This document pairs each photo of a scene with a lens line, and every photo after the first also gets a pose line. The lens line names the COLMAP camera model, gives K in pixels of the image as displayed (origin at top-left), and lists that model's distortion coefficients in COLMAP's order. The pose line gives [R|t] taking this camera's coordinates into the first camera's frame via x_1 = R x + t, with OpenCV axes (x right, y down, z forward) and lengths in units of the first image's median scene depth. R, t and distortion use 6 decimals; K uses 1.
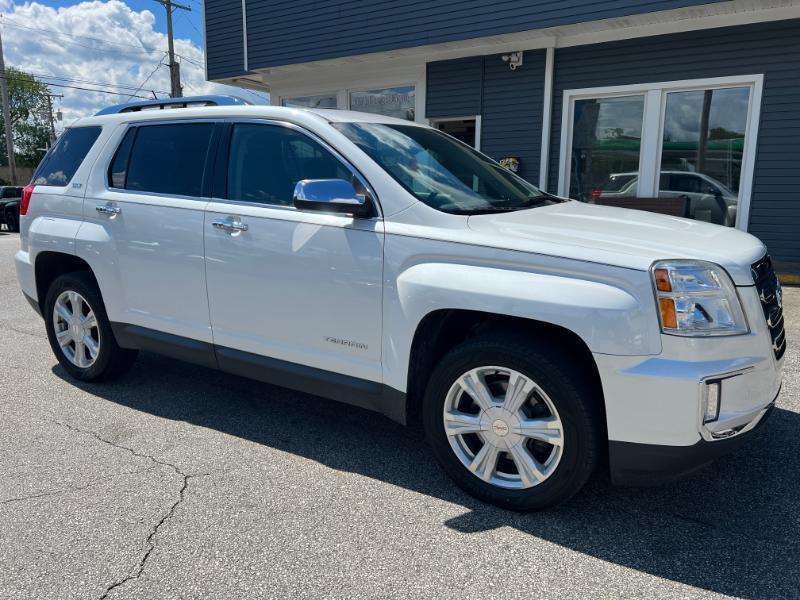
lens RADIAL K [[599.9, 0, 401.4], [0, 599.9, 307.0], [0, 0, 1]] dist [0.053032, -0.061638]
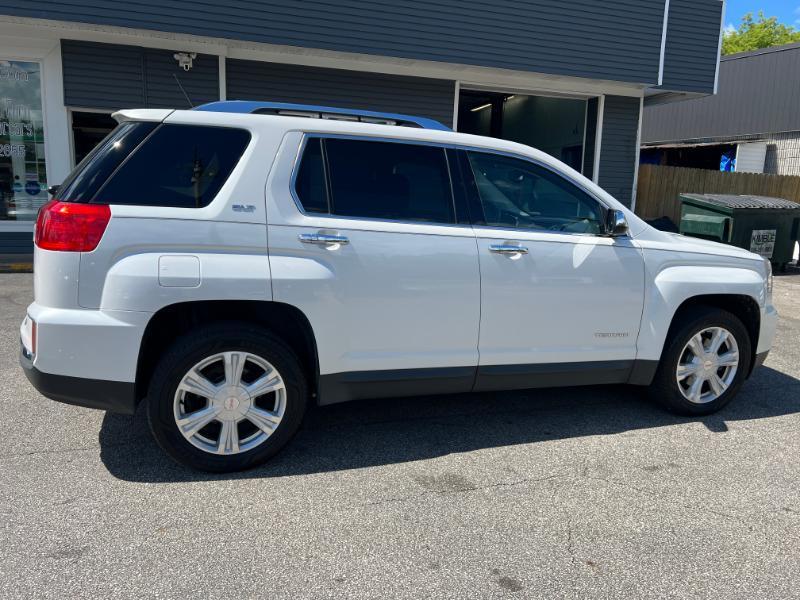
lens RADIAL K [[599.9, 0, 404.6], [0, 599.9, 297.8], [0, 0, 1]] dist [0.053032, -0.061638]
pose [[0.613503, -0.119628, 0.780579, -1.176764], [0.126414, 0.990590, 0.052457, -0.123054], [-0.779509, 0.066493, 0.622852, 0.458803]]
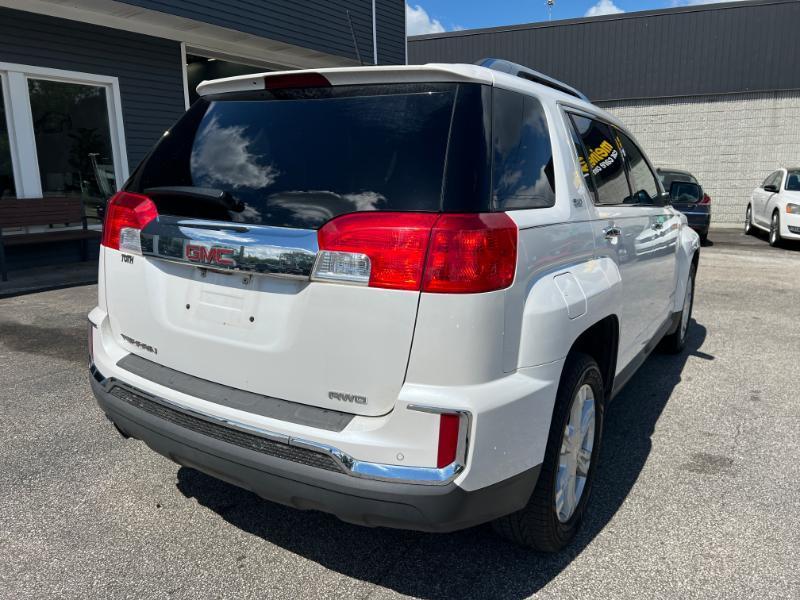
lens RADIAL K [[599.9, 0, 396.7], [0, 599.9, 301.5], [0, 0, 1]] dist [0.053032, -0.061638]
pose [[0.004644, -0.210184, 0.977651, -1.306226], [0.206725, 0.956744, 0.204708, -0.308281], [-0.978388, 0.201154, 0.047894, 1.357705]]
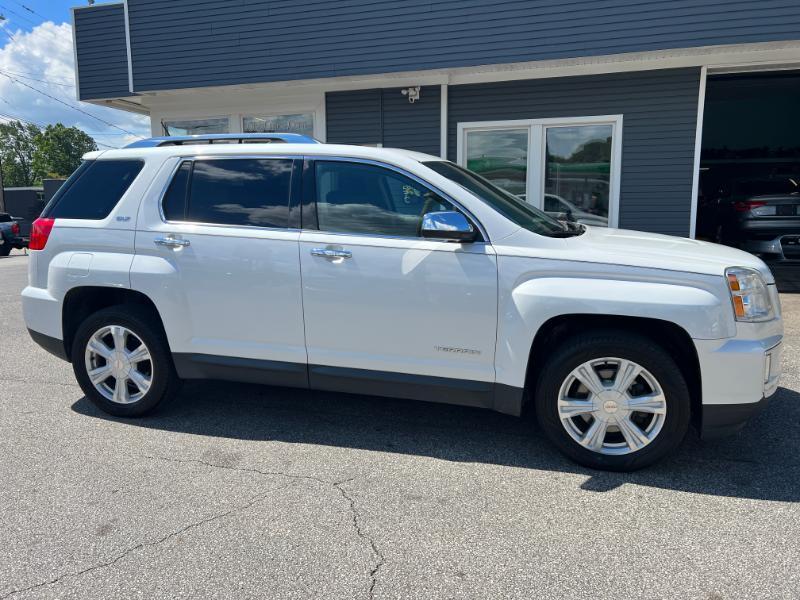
lens RADIAL K [[599.9, 0, 400.1], [0, 599.9, 304.4], [0, 0, 1]] dist [0.053032, -0.061638]
pose [[0.962113, -0.056185, 0.266798, -0.434656], [0.065814, 0.997459, -0.027279, -0.004376], [-0.264588, 0.043804, 0.963366, -0.078166]]
